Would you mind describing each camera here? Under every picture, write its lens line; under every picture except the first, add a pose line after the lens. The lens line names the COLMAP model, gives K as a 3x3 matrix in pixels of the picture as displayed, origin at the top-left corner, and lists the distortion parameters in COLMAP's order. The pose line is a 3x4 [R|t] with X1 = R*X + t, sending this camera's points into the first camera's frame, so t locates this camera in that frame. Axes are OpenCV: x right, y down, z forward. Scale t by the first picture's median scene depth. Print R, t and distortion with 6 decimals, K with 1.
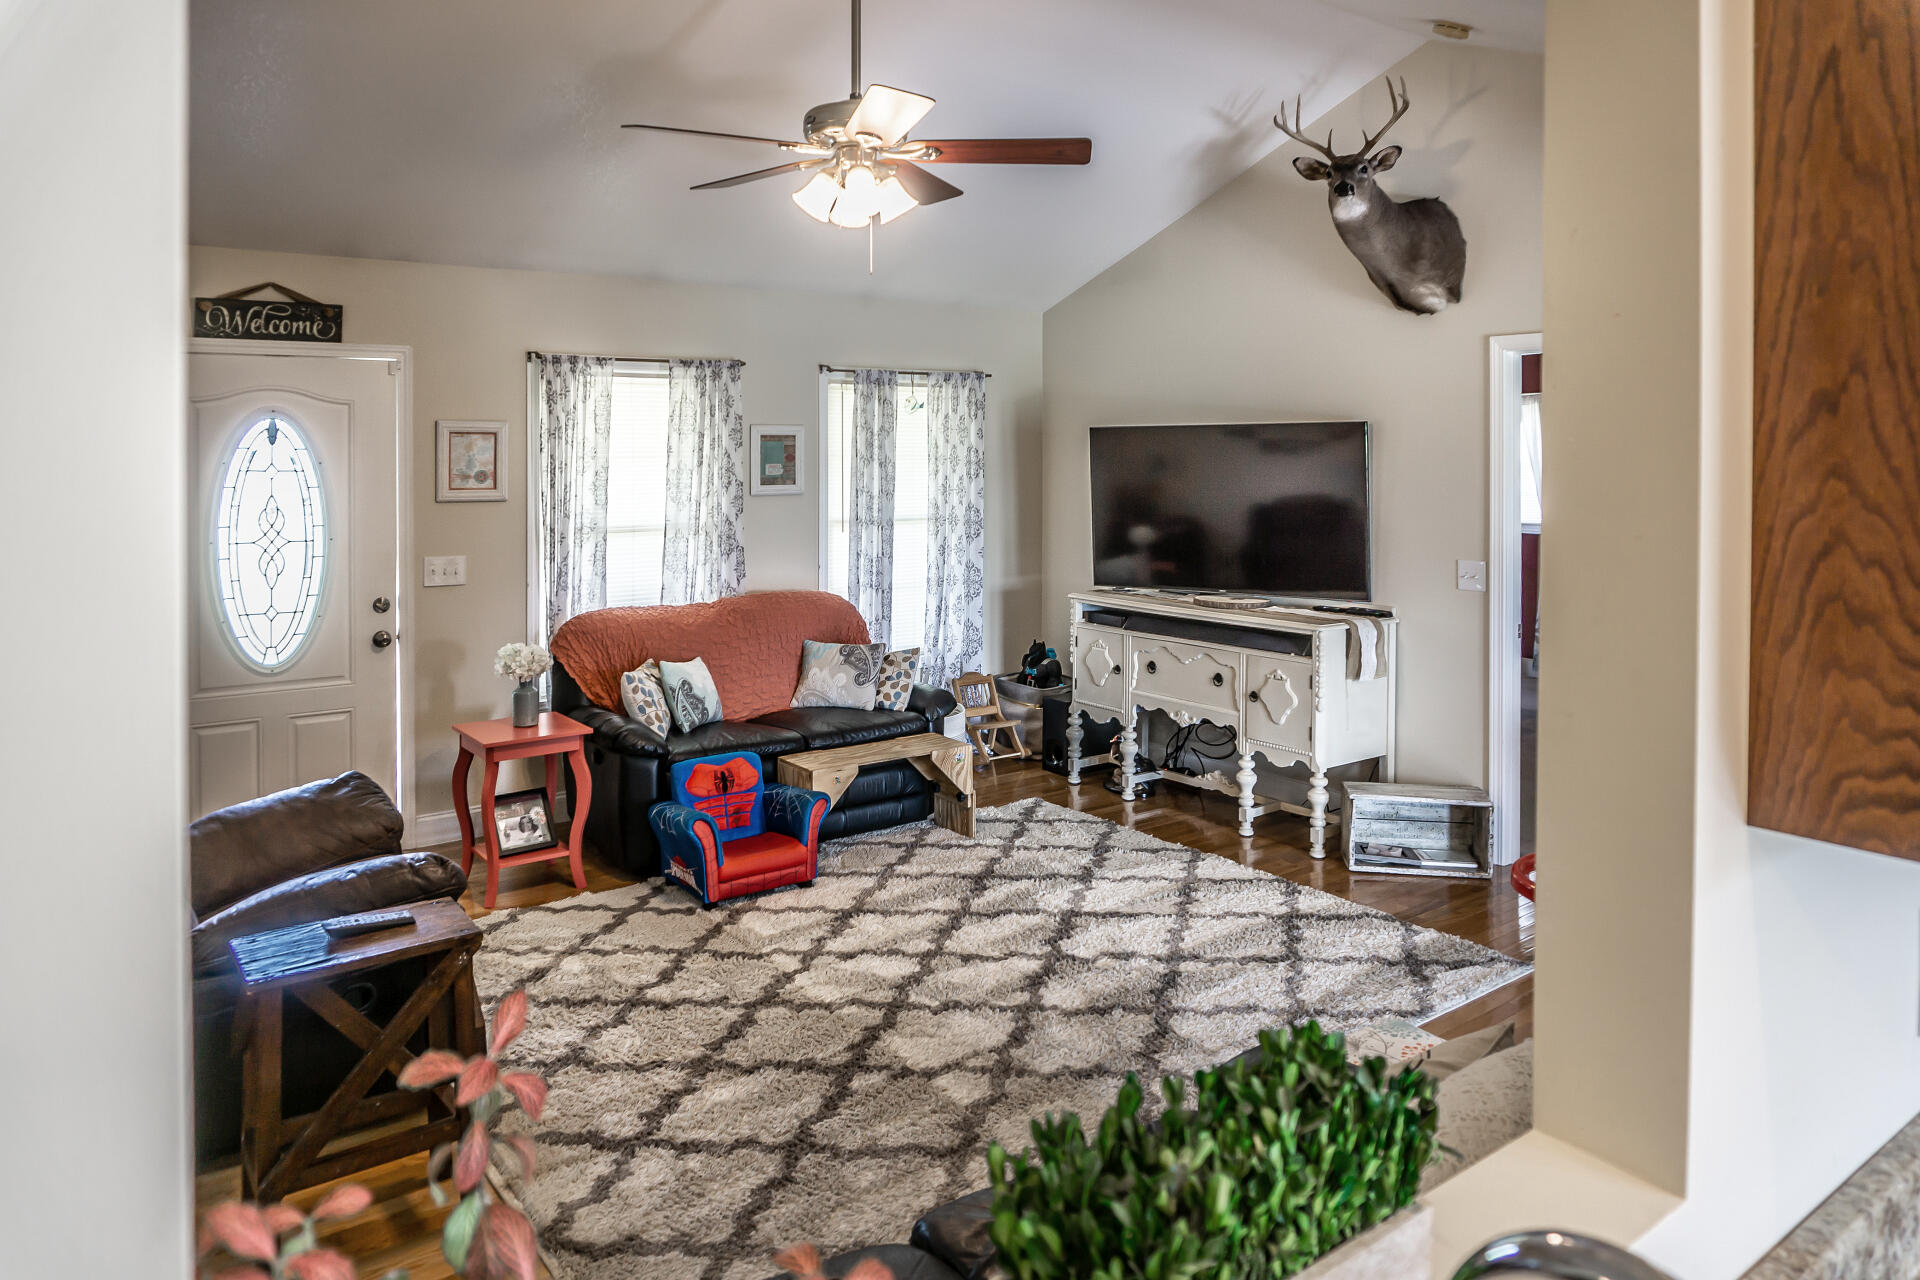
lens RADIAL K [[1319.2, 0, 968.6], [0, 1319.2, 529.0], [0, 0, 1]] dist [-0.015565, -0.000852]
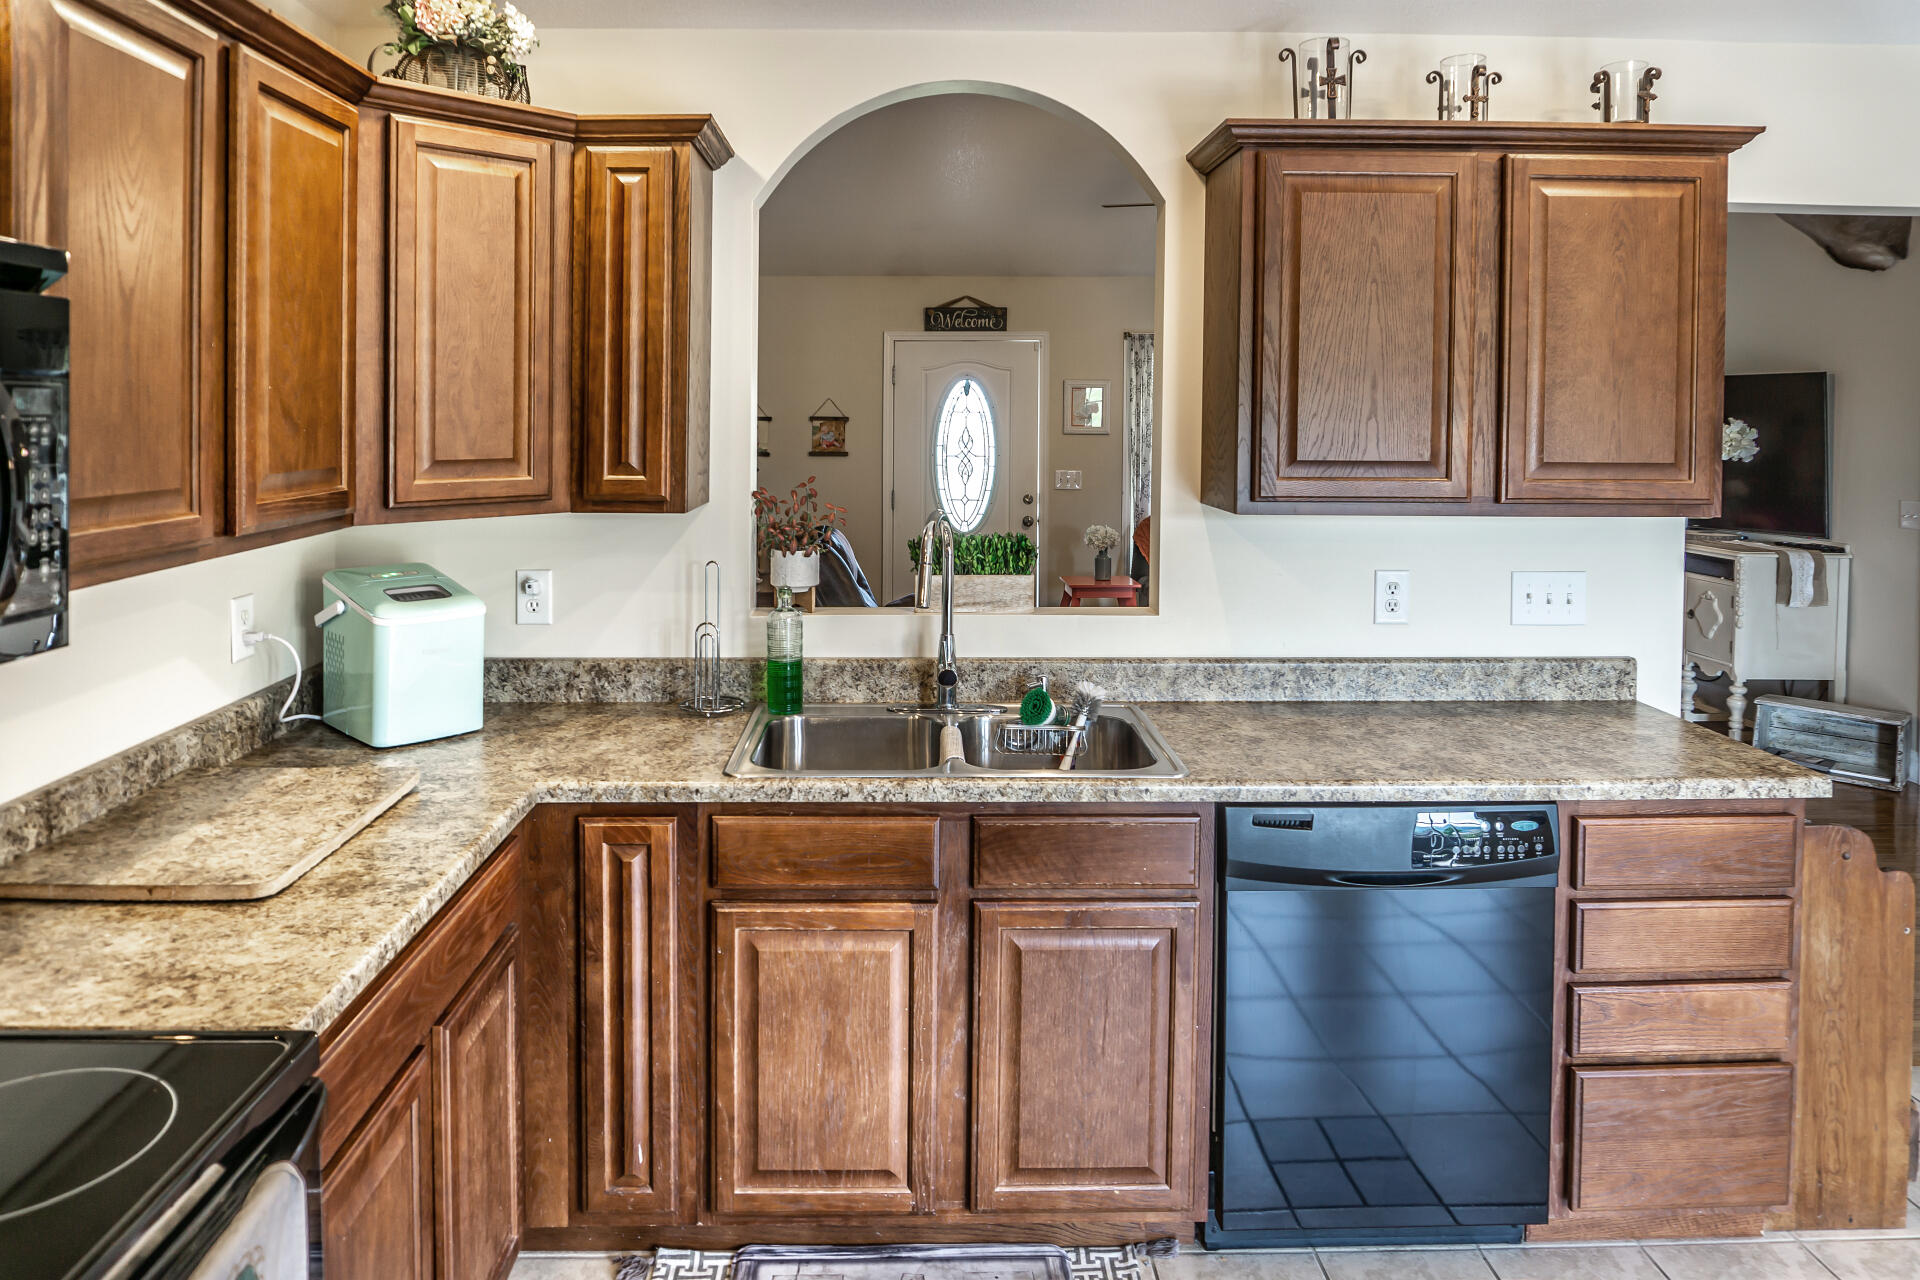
lens RADIAL K [[1315.4, 0, 960.0], [0, 1315.4, 640.0], [0, 0, 1]] dist [0.003859, 0.002867]
pose [[0.836255, 0.095496, -0.539960, 0.327137], [-0.036697, 0.992257, 0.118655, 0.037867], [0.547111, -0.079411, 0.833285, -0.345304]]
